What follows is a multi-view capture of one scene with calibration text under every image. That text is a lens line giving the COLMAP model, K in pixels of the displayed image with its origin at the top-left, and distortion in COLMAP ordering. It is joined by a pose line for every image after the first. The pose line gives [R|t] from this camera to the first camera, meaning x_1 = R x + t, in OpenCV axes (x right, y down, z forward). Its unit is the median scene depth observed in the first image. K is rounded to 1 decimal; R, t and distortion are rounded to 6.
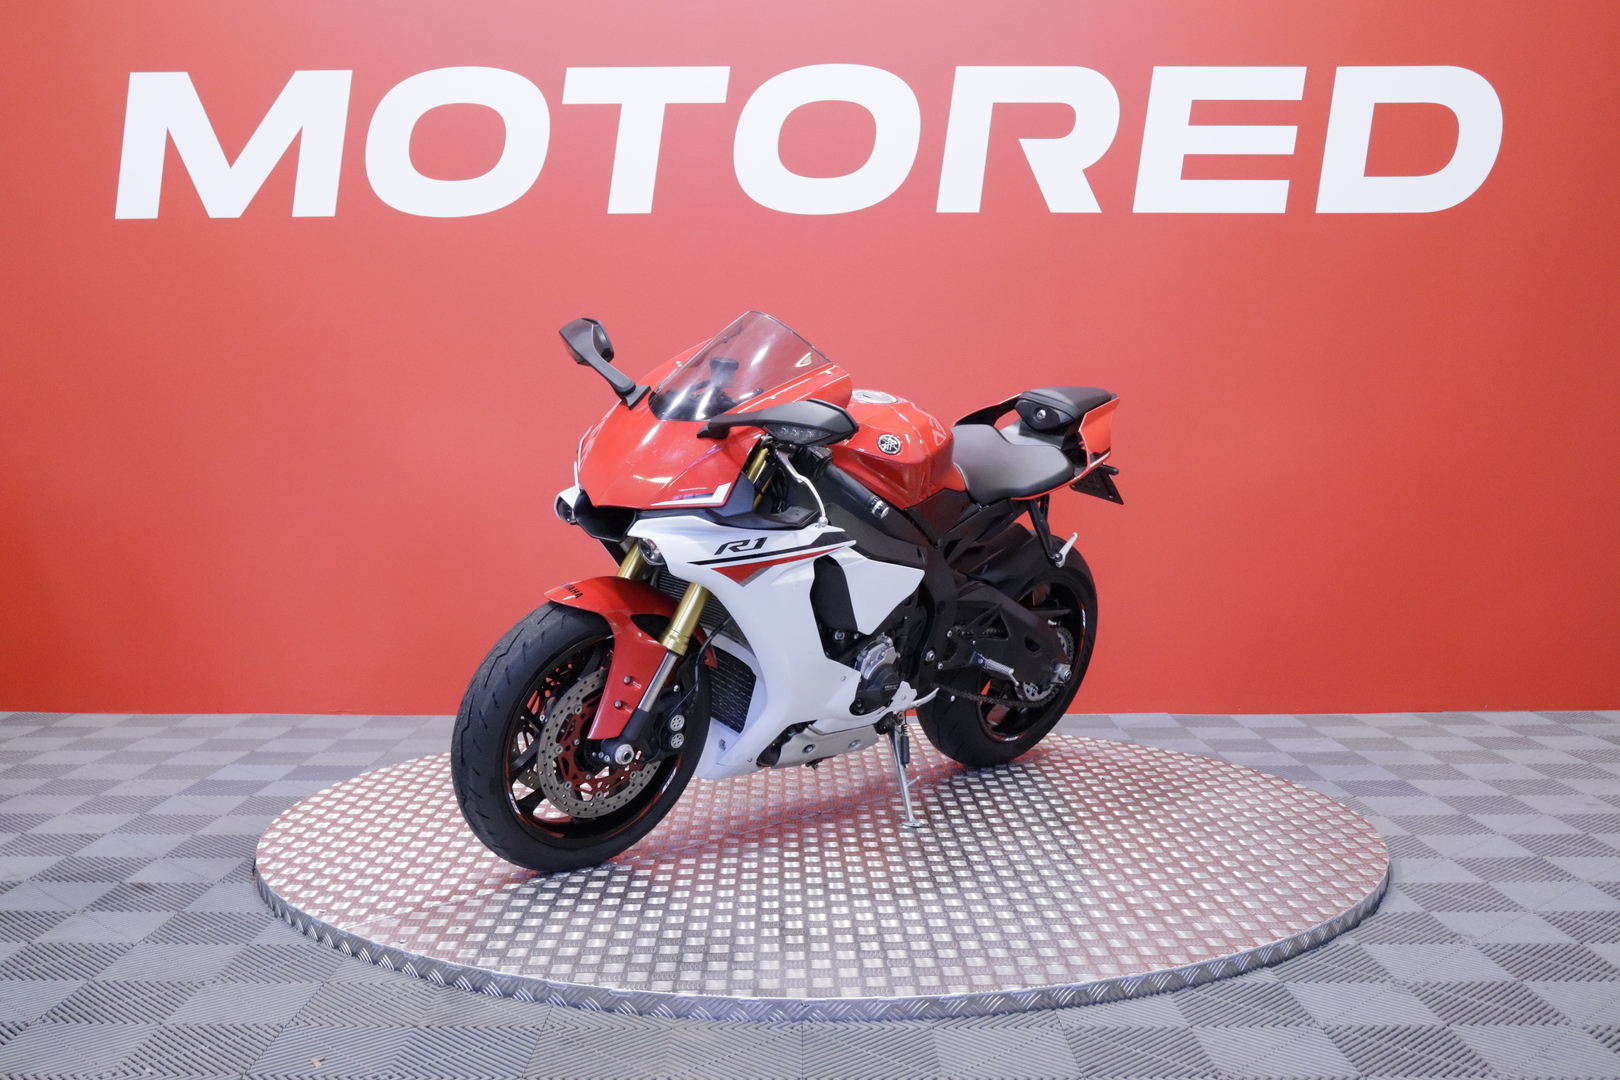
lens RADIAL K [[1885.3, 0, 807.1], [0, 1885.3, 540.2], [0, 0, 1]] dist [-0.010930, 0.000000]
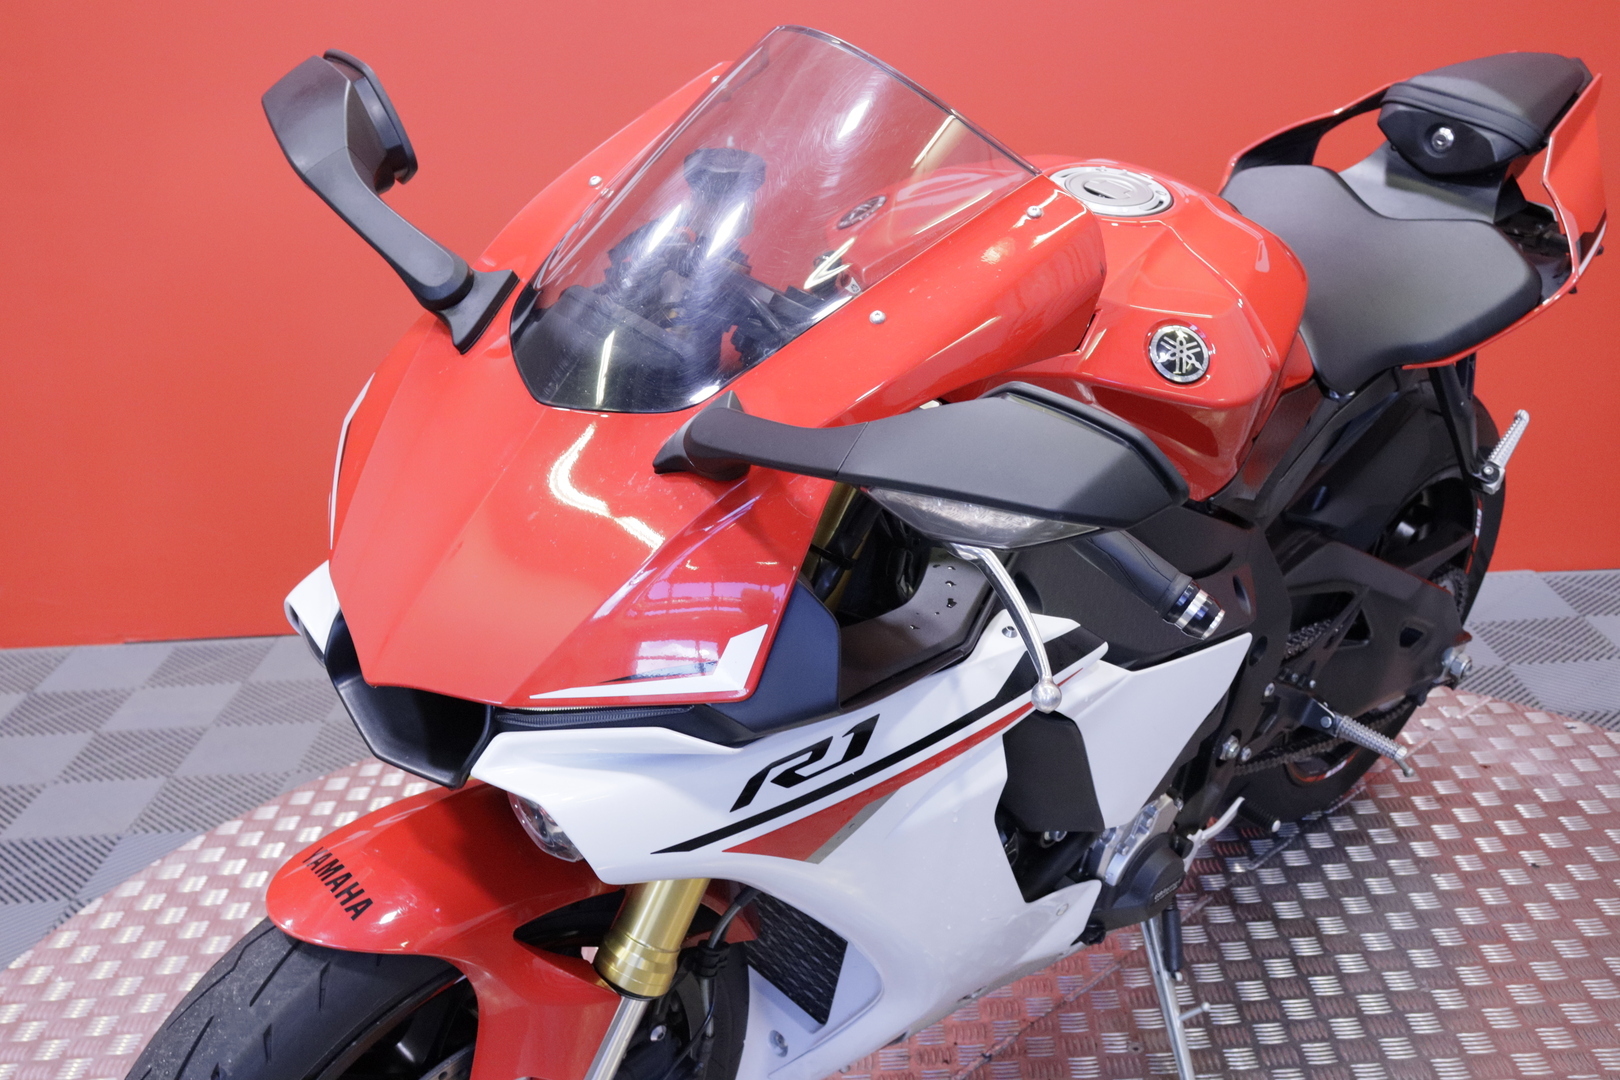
lens RADIAL K [[1867.0, 0, 794.6], [0, 1867.0, 548.7], [0, 0, 1]] dist [0.017137, 0.000000]
pose [[0.998226, -0.050817, -0.031031, -0.017552], [0.057345, 0.960780, 0.271316, -0.091045], [0.016026, -0.272615, 0.961990, 0.485353]]
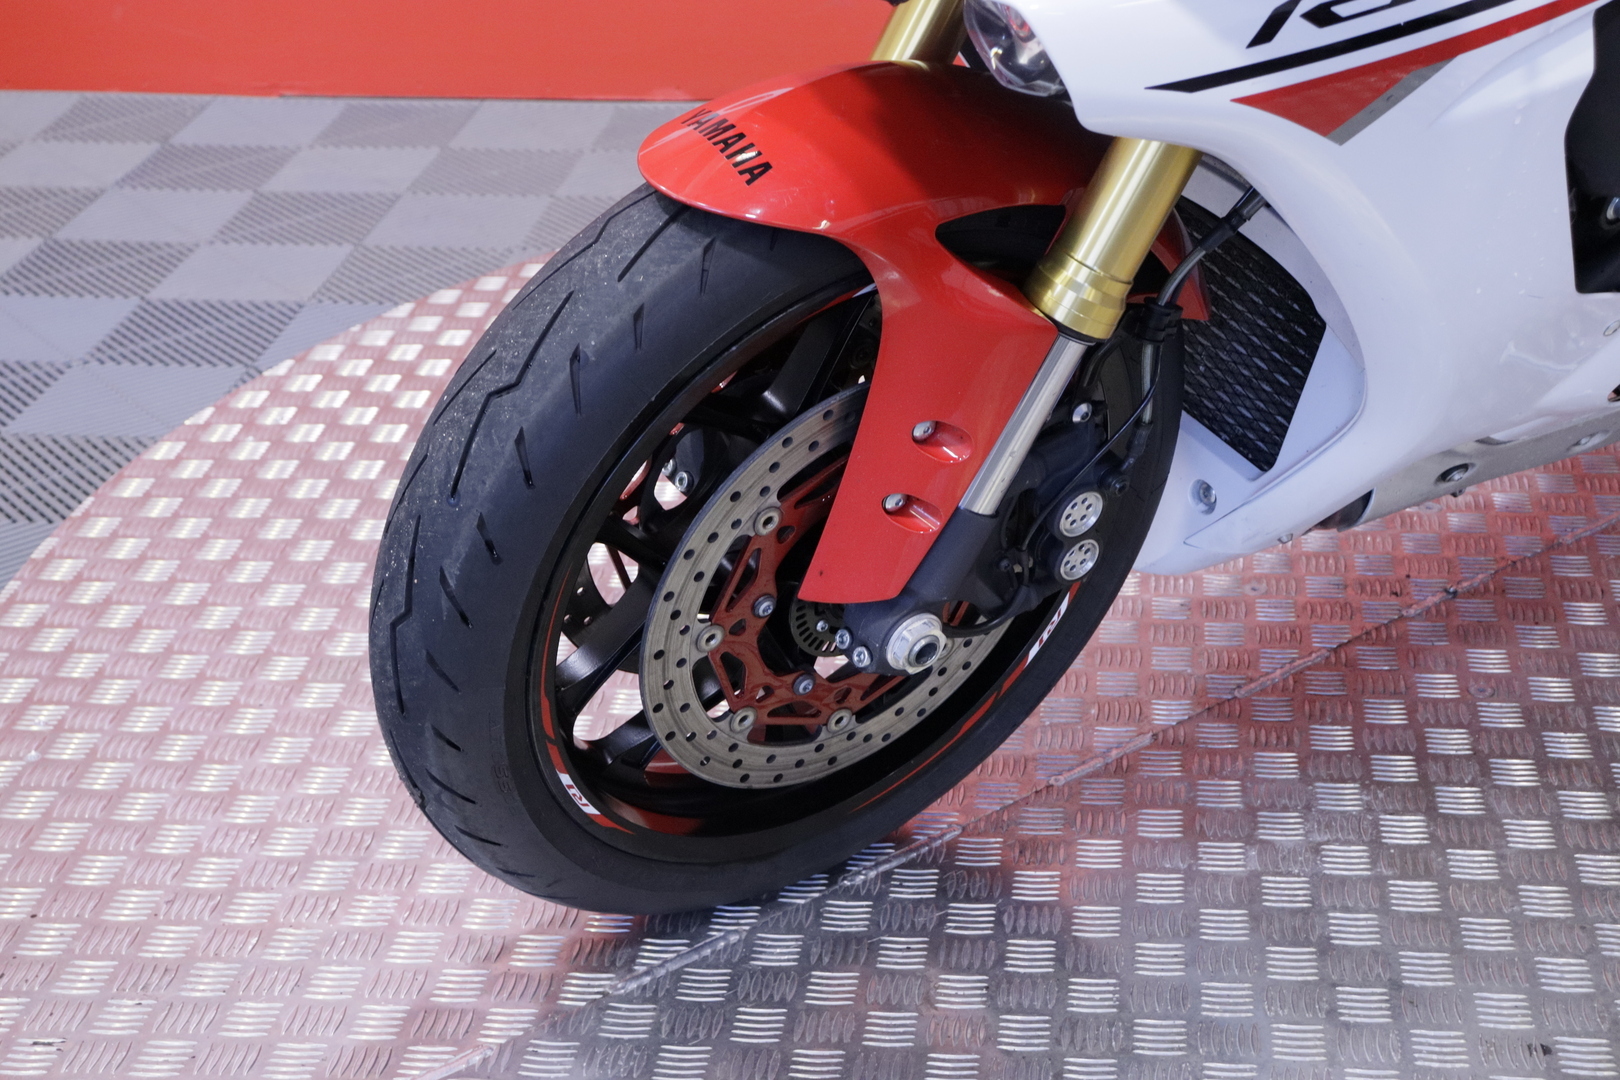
lens RADIAL K [[2622.3, 0, 782.3], [0, 2622.3, 564.0], [0, 0, 1]] dist [0.145856, 0.000000]
pose [[0.989791, 0.032707, -0.138725, -0.042370], [0.024964, 0.918486, 0.394664, -0.053316], [0.140325, -0.394098, 0.908293, 0.436518]]
